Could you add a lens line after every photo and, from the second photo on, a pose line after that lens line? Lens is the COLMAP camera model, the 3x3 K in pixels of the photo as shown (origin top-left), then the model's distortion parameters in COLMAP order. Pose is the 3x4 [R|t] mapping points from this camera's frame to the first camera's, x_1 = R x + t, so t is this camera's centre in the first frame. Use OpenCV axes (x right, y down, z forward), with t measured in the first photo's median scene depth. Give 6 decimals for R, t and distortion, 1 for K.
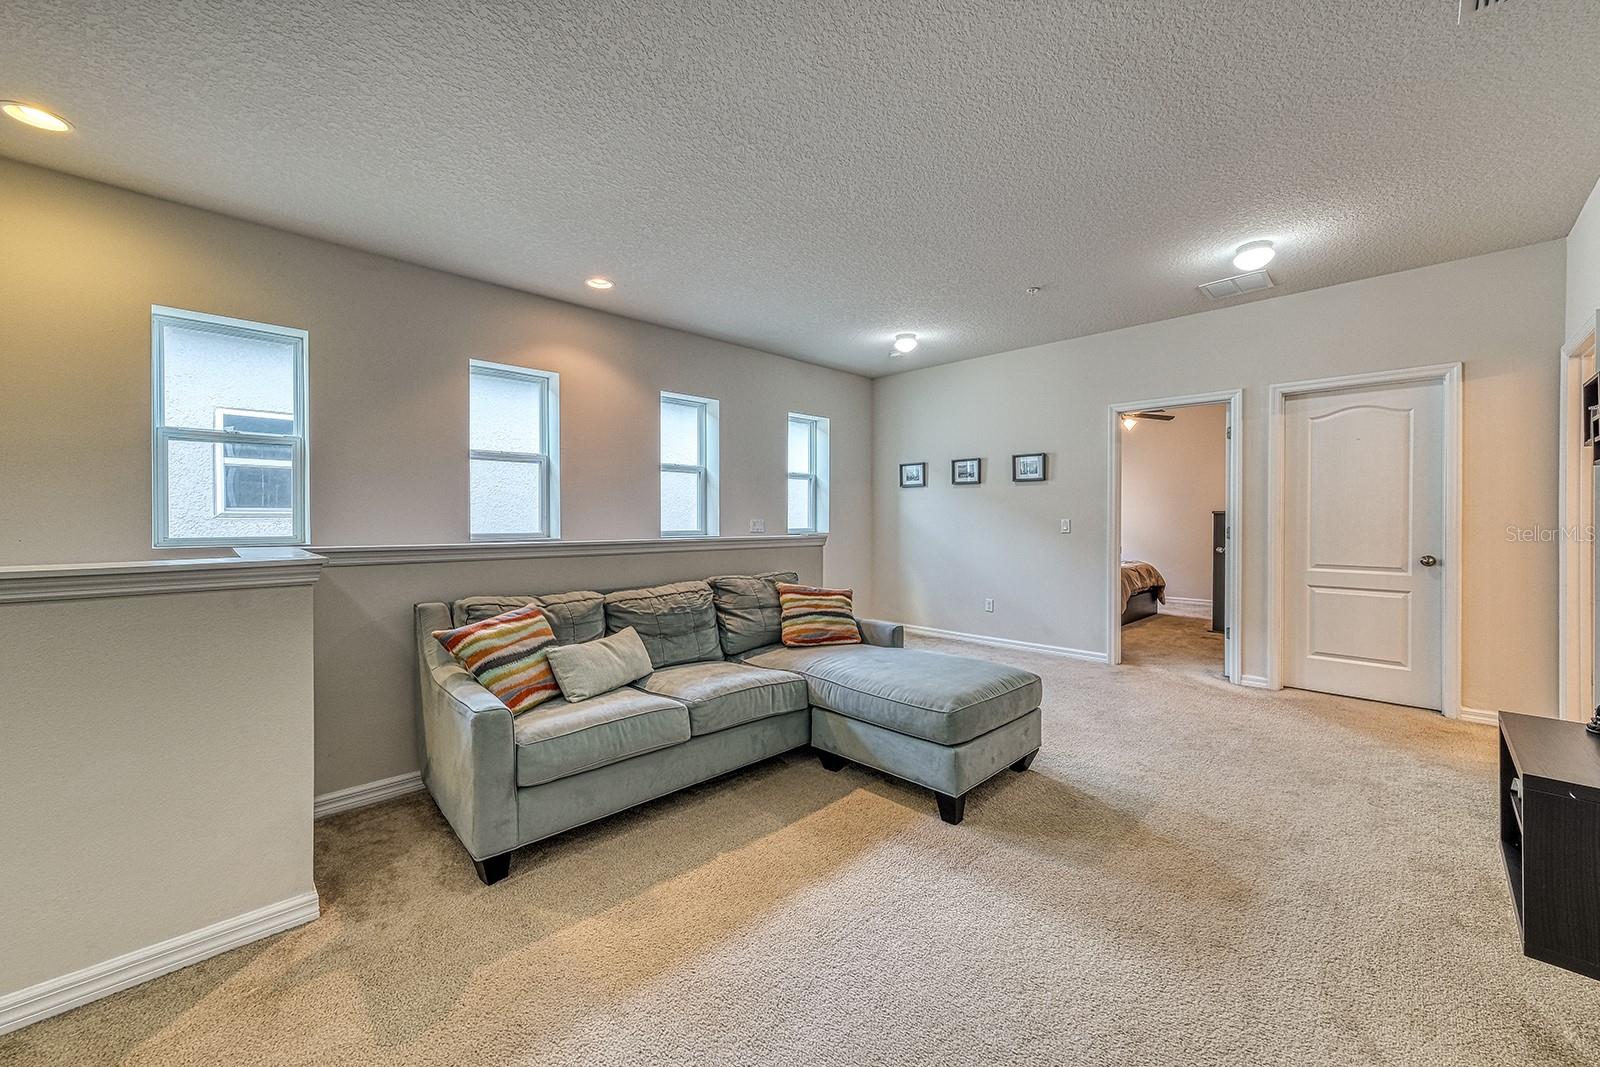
lens RADIAL K [[608.8, 0, 800.0], [0, 608.8, 533.5], [0, 0, 1]] dist [0.003450, 0.000227]
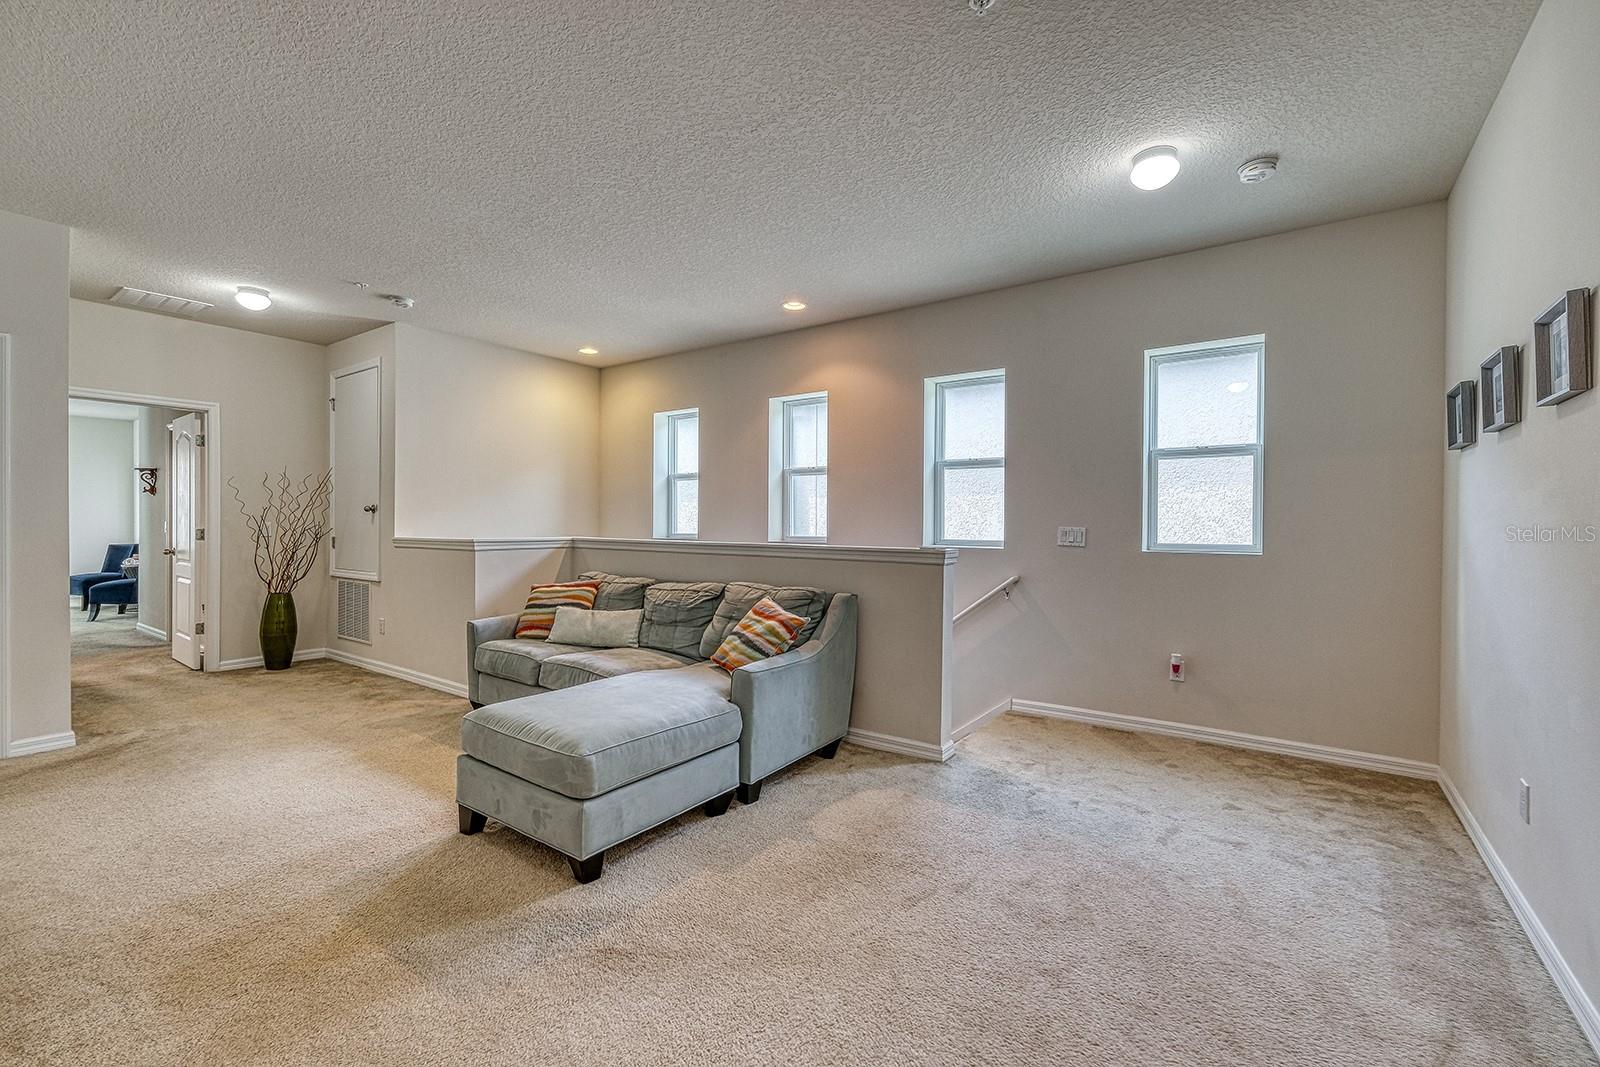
lens RADIAL K [[687.6, 0, 800.0], [0, 687.6, 533.5], [0, 0, 1]] dist [-0.002580, -0.000127]
pose [[0.170132, 0.010550, -0.985365, 0.830988], [-0.030744, 0.999513, 0.005393, -0.013315], [0.984942, 0.029377, 0.170374, 0.768472]]
